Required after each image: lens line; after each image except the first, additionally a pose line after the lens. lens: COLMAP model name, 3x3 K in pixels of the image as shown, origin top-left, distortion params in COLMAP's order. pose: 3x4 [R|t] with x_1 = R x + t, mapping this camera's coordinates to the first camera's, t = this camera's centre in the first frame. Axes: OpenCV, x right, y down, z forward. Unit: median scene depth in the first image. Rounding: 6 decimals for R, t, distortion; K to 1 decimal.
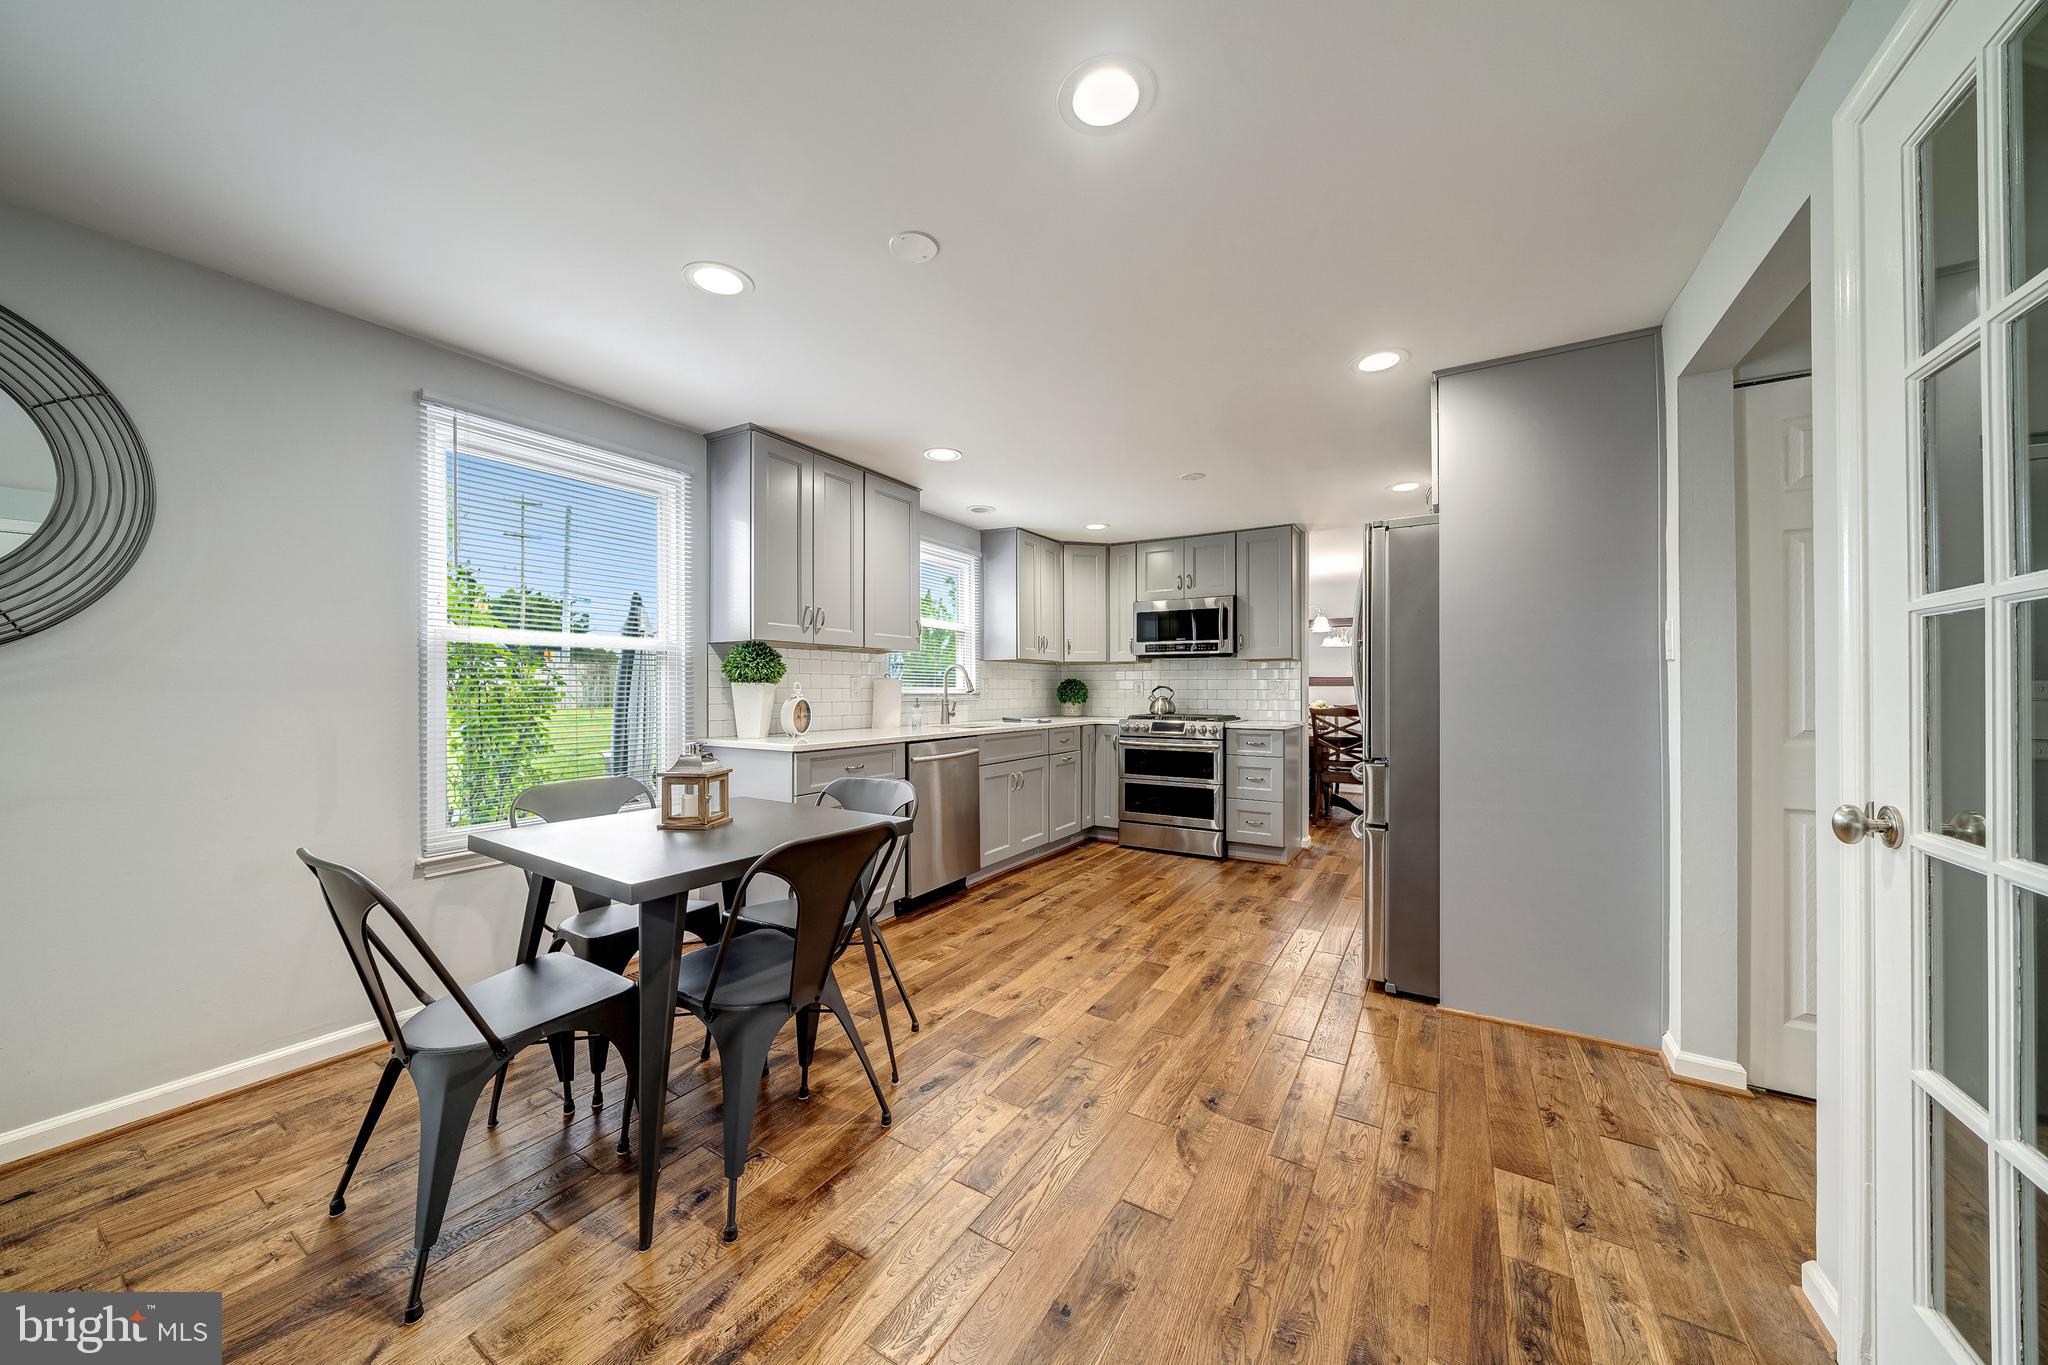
lens RADIAL K [[713.9, 0, 1024.7], [0, 713.9, 692.1], [0, 0, 1]] dist [-0.000231, 0.000039]
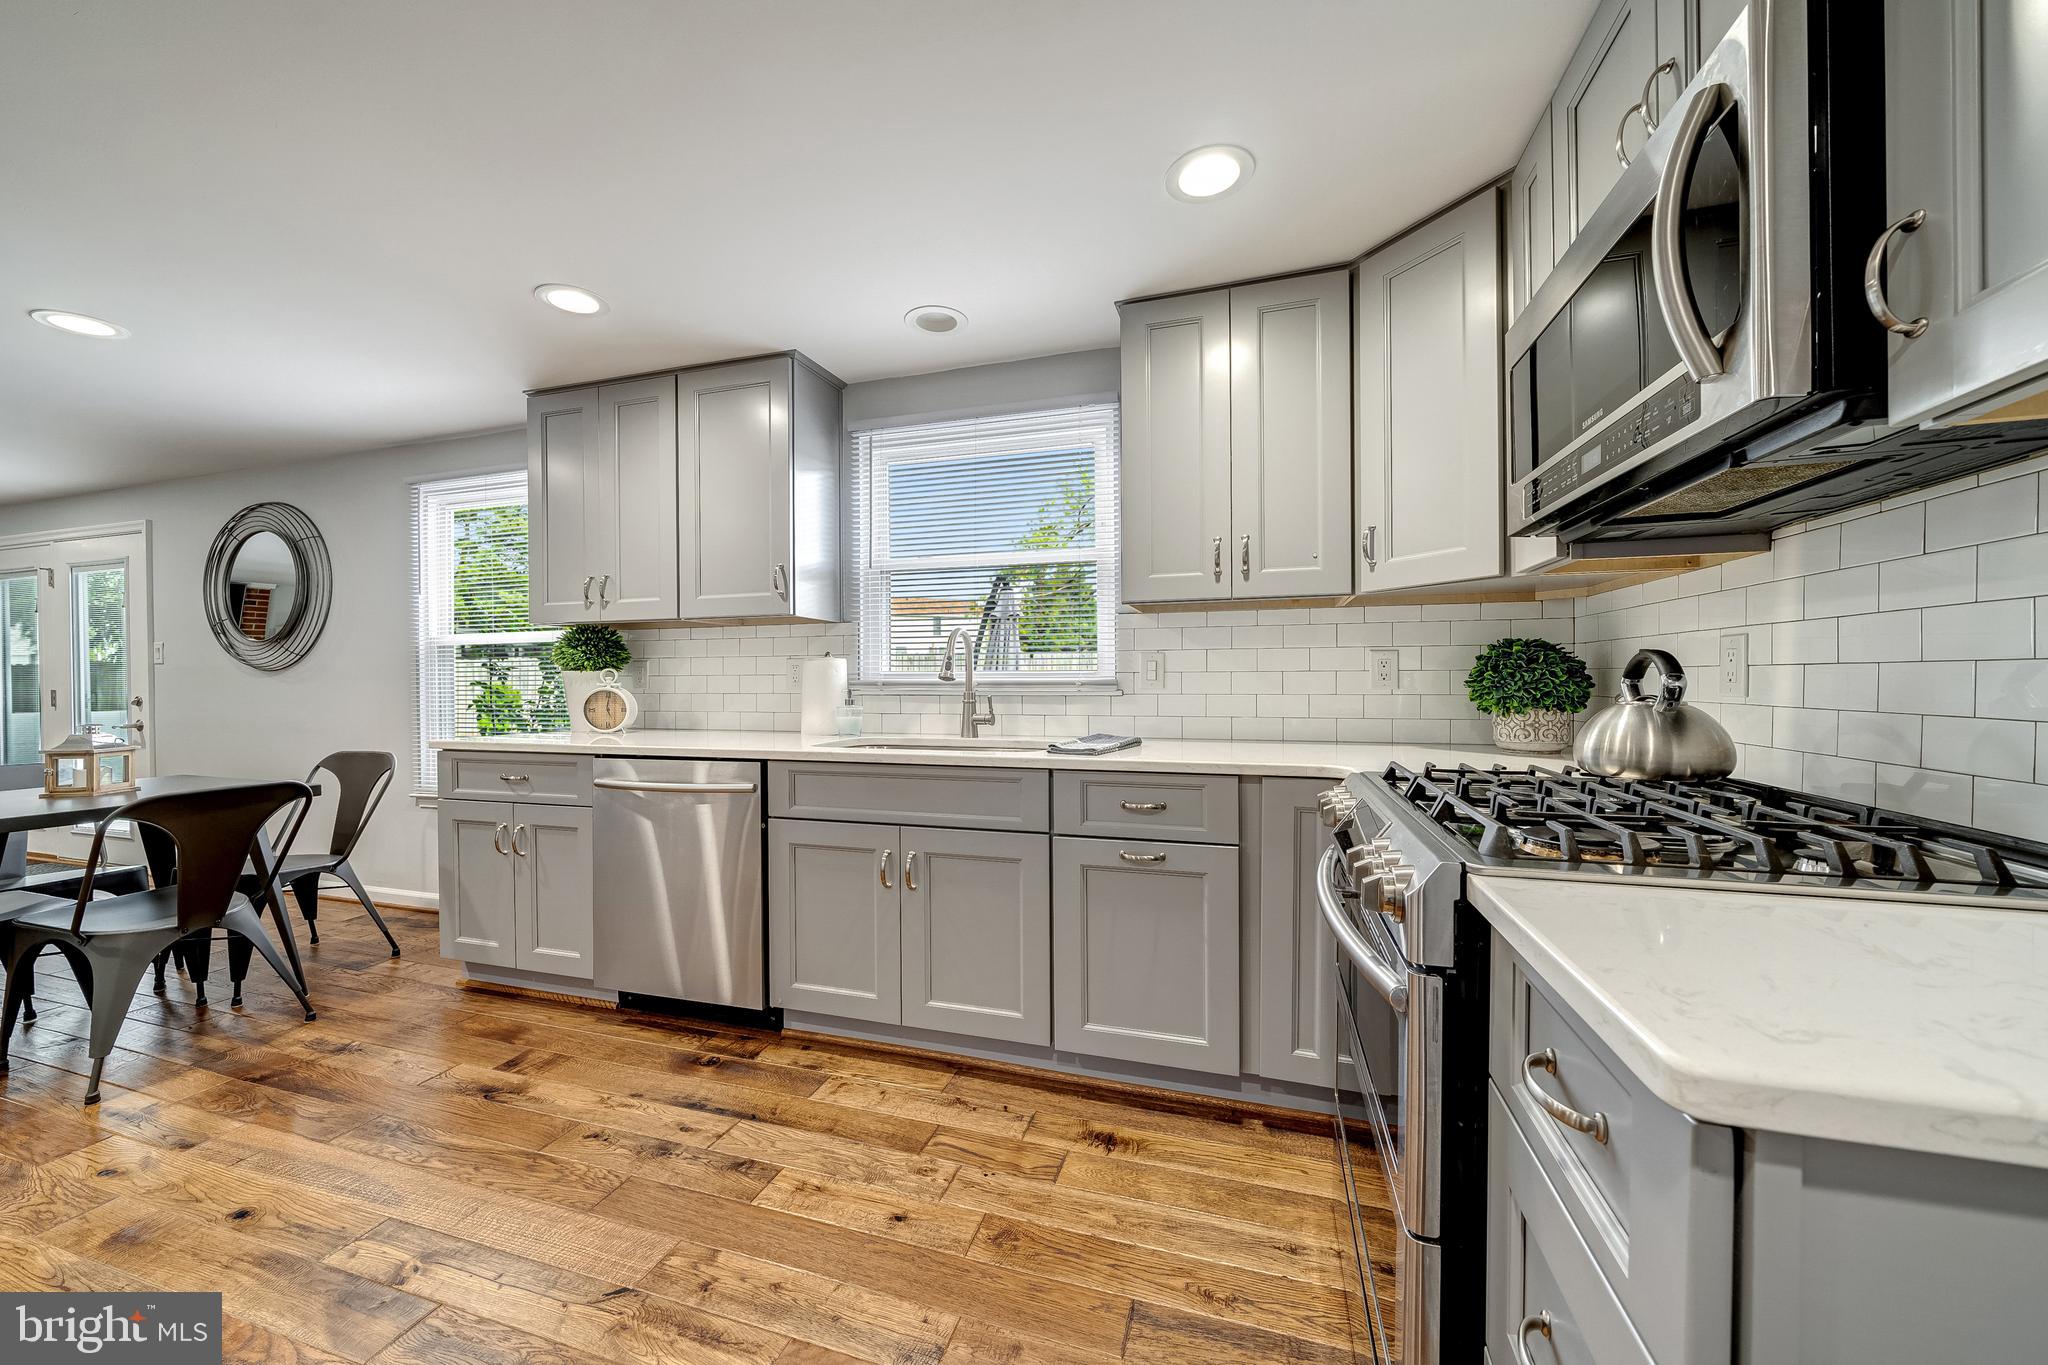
lens RADIAL K [[713.9, 0, 1017.7], [0, 713.9, 680.4], [0, 0, 1]] dist [-0.000231, 0.000039]
pose [[0.241796, 0.004372, -0.970317, 0.417456], [0.004754, 0.999973, 0.005690, -0.002334], [0.970315, -0.005989, 0.241769, 0.865431]]
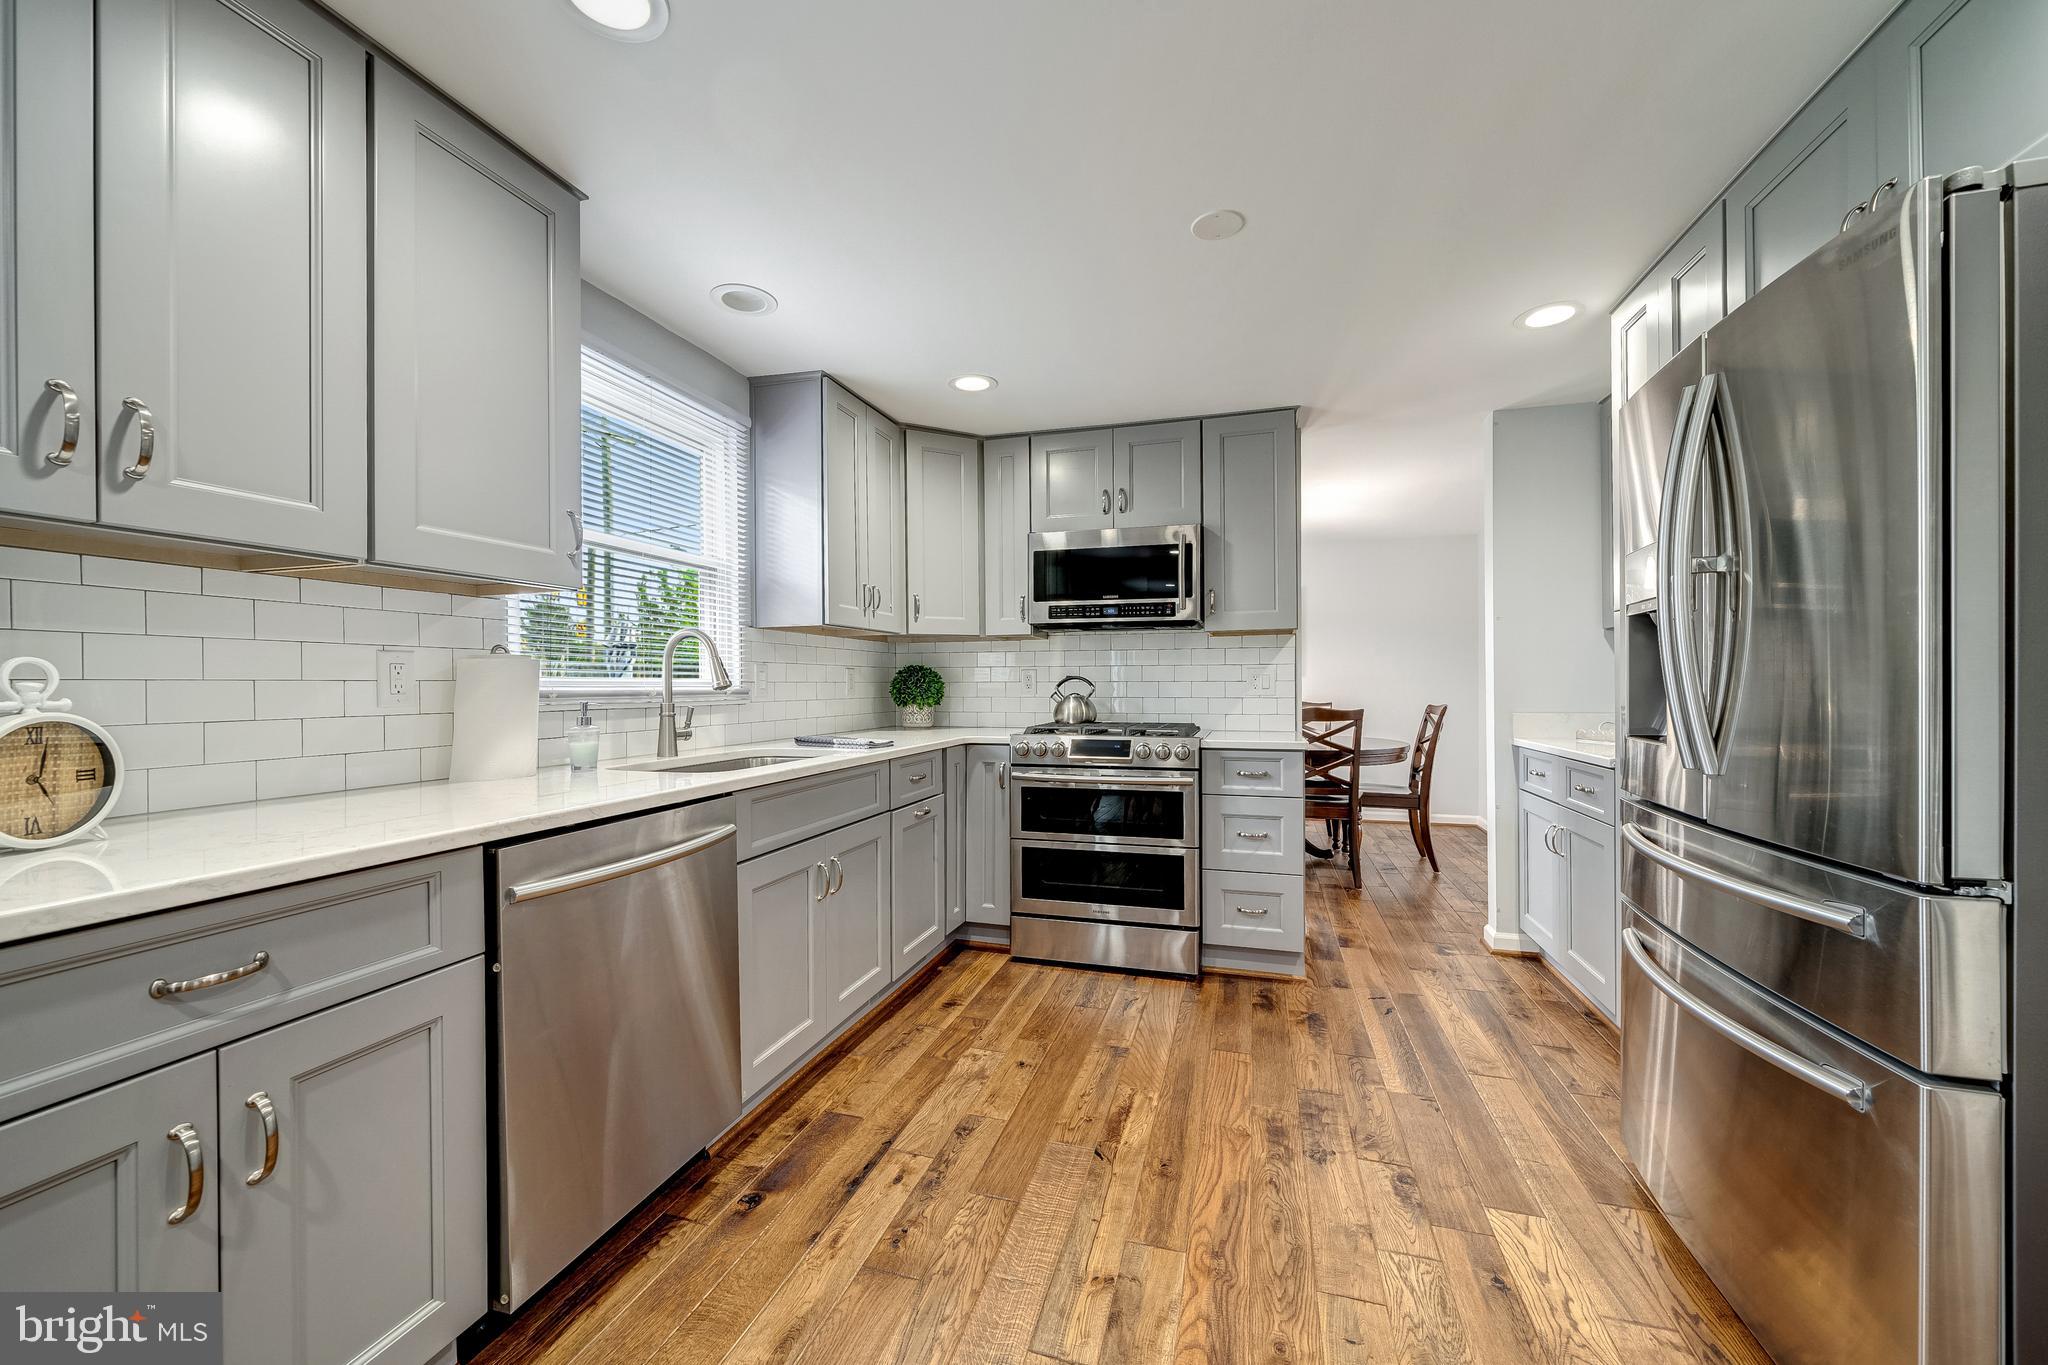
lens RADIAL K [[804.0, 0, 1046.0], [0, 804.0, 682.5], [0, 0, 1]] dist [-0.001118, 0.000532]
pose [[0.963240, -0.004624, 0.268602, -0.012760], [0.006117, 0.999970, -0.004721, -0.000193], [-0.268572, 0.006190, 0.963240, 0.404847]]
